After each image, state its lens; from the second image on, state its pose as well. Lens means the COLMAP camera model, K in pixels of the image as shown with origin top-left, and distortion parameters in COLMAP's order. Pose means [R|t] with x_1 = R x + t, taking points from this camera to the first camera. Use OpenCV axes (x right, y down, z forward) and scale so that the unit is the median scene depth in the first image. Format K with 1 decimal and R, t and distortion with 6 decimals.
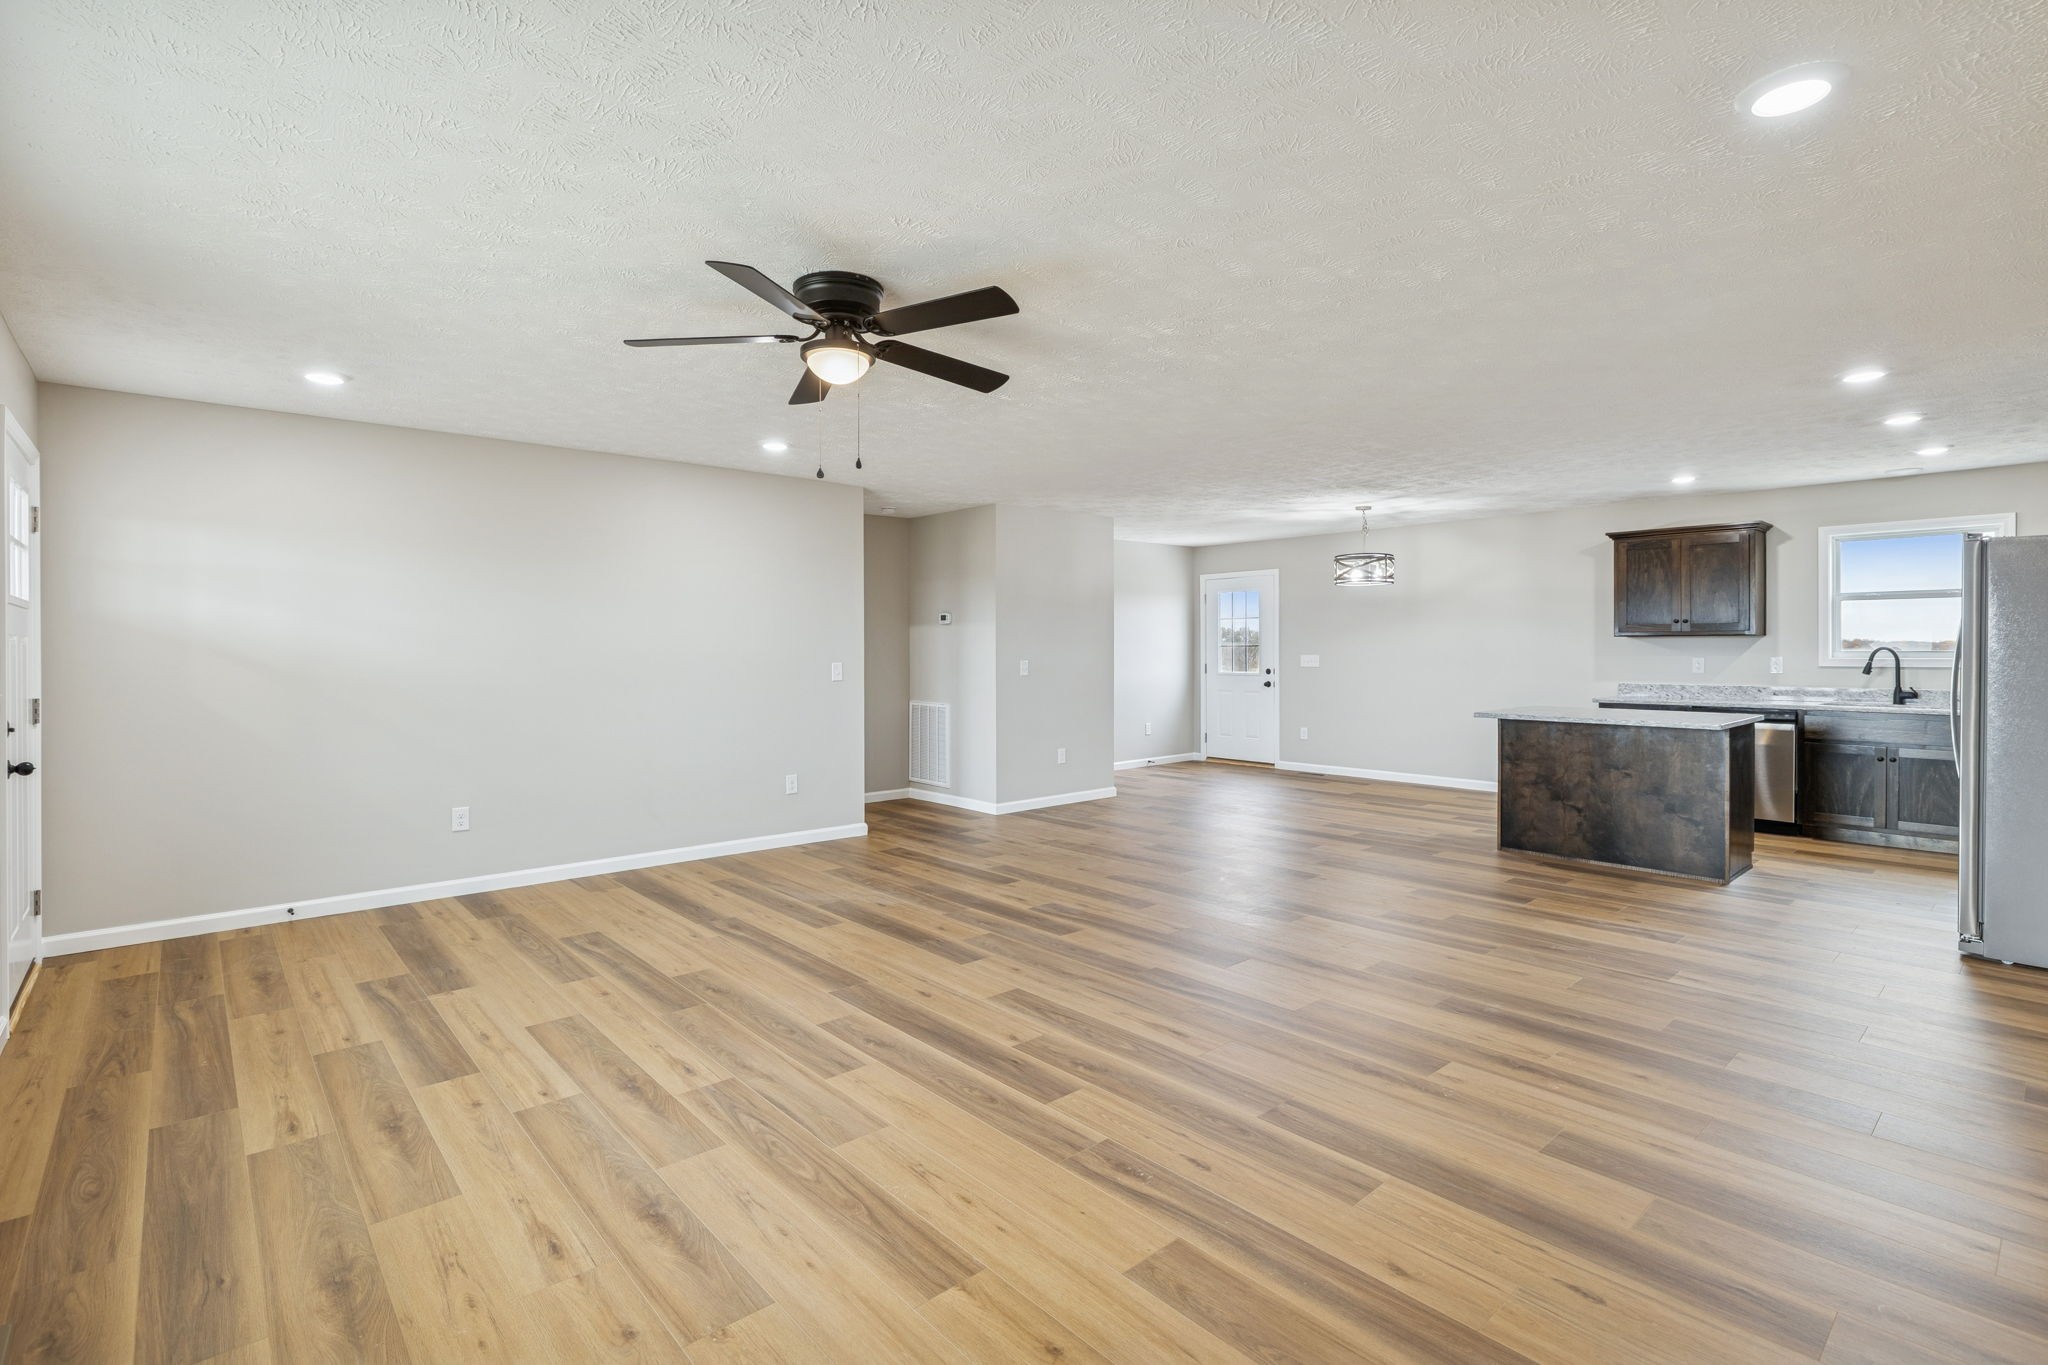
lens RADIAL K [[963.8, 0, 1036.3], [0, 963.8, 646.5], [0, 0, 1]] dist [-0.001442, 0.000277]
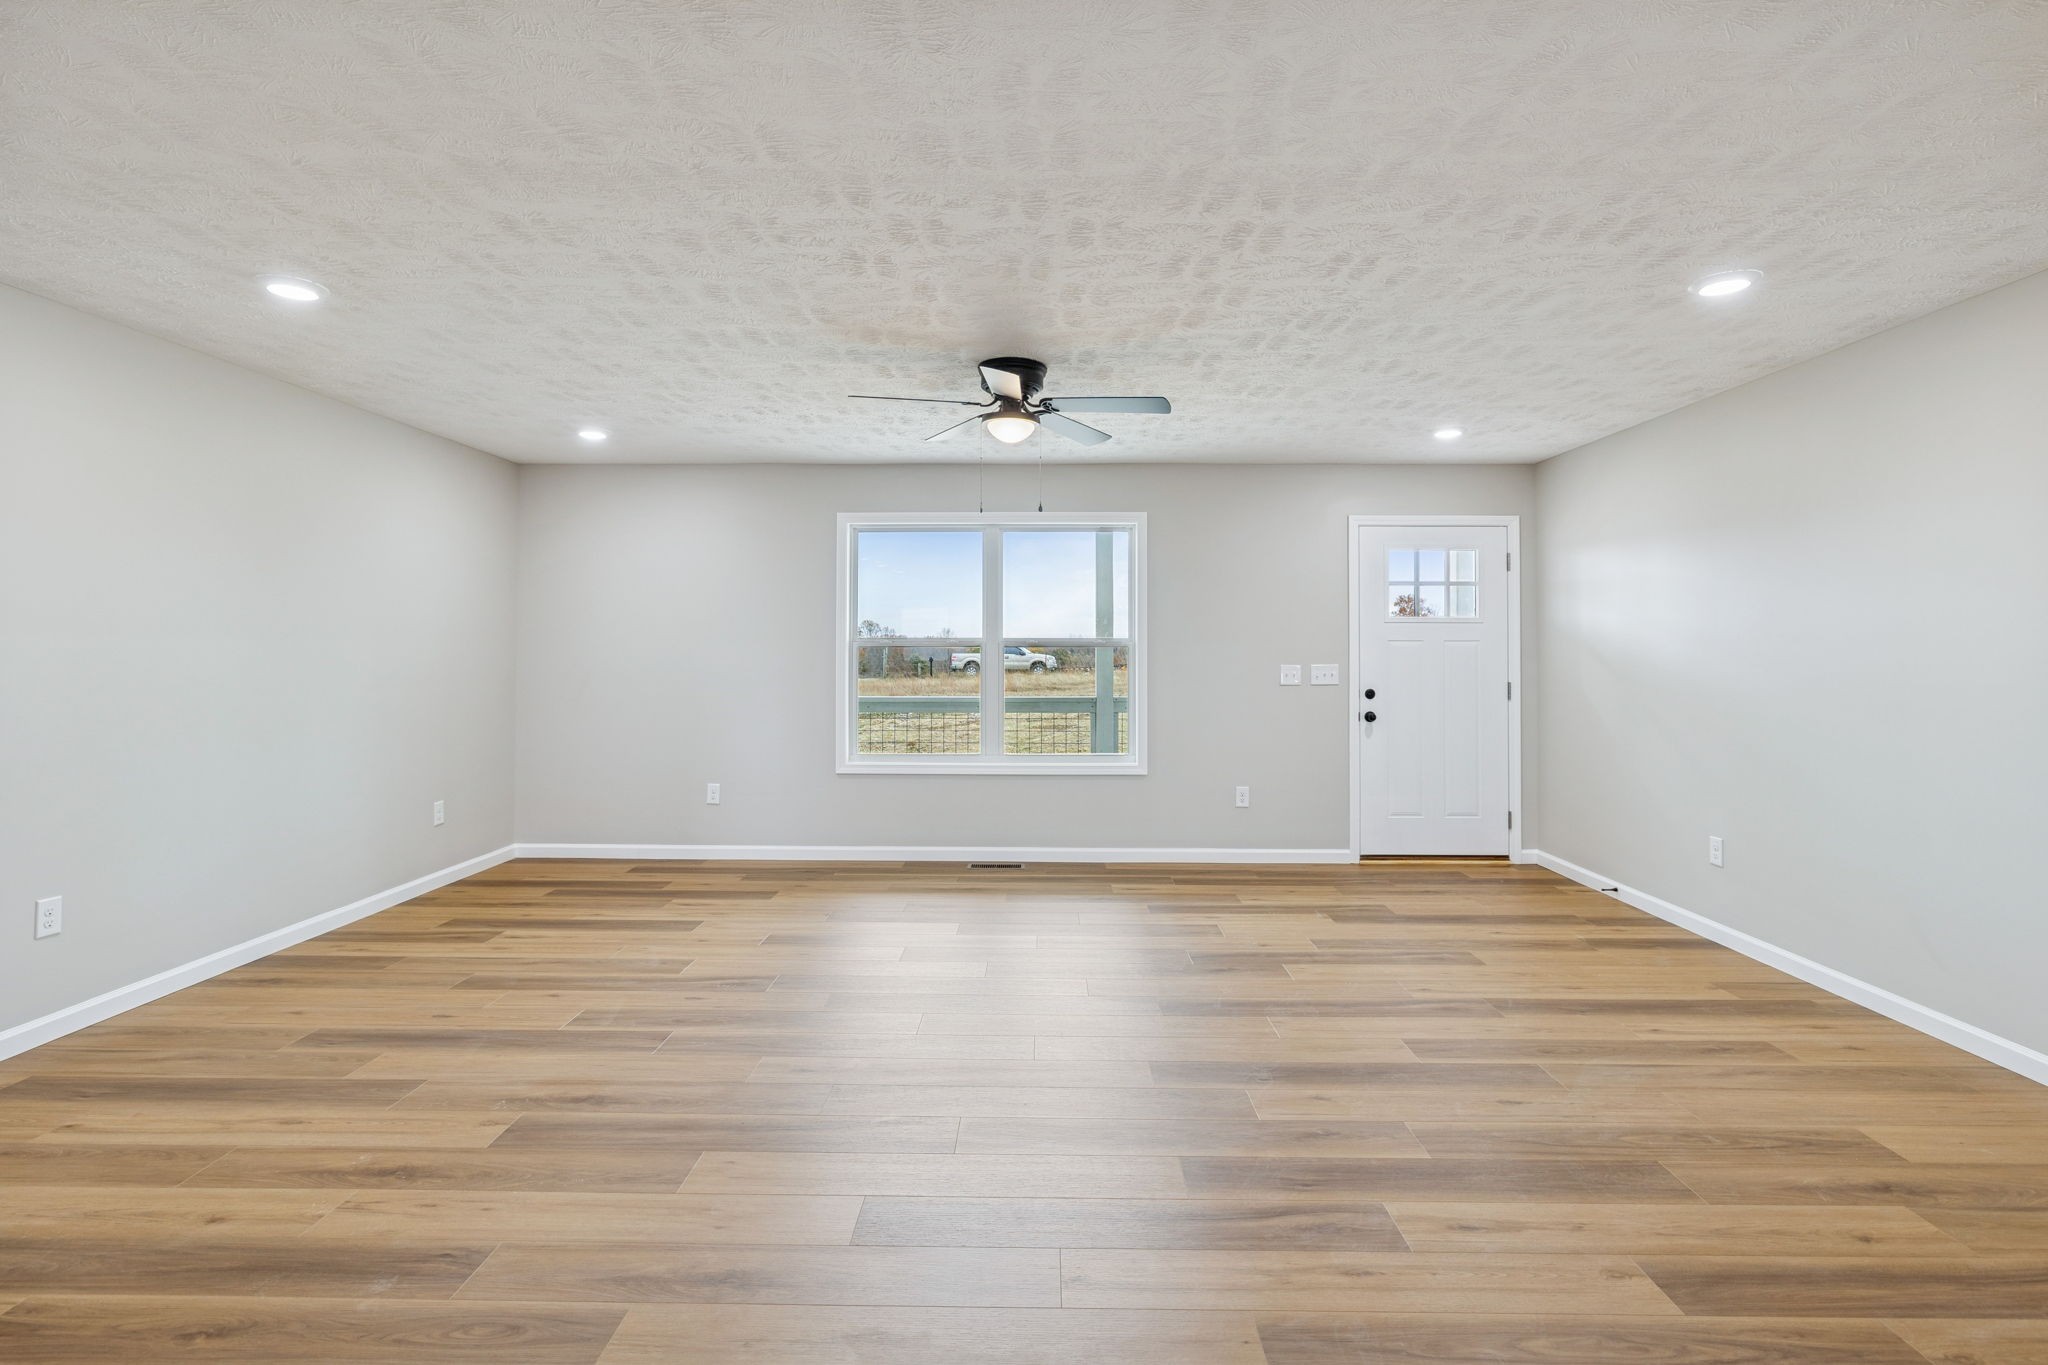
lens RADIAL K [[963.8, 0, 1036.3], [0, 963.8, 646.5], [0, 0, 1]] dist [-0.001442, 0.000277]
pose [[-0.680591, -0.001658, -0.732662, 0.466869], [0.001792, 0.999991, -0.003928, 0.002021], [0.732661, -0.003986, -0.680582, 1.245322]]
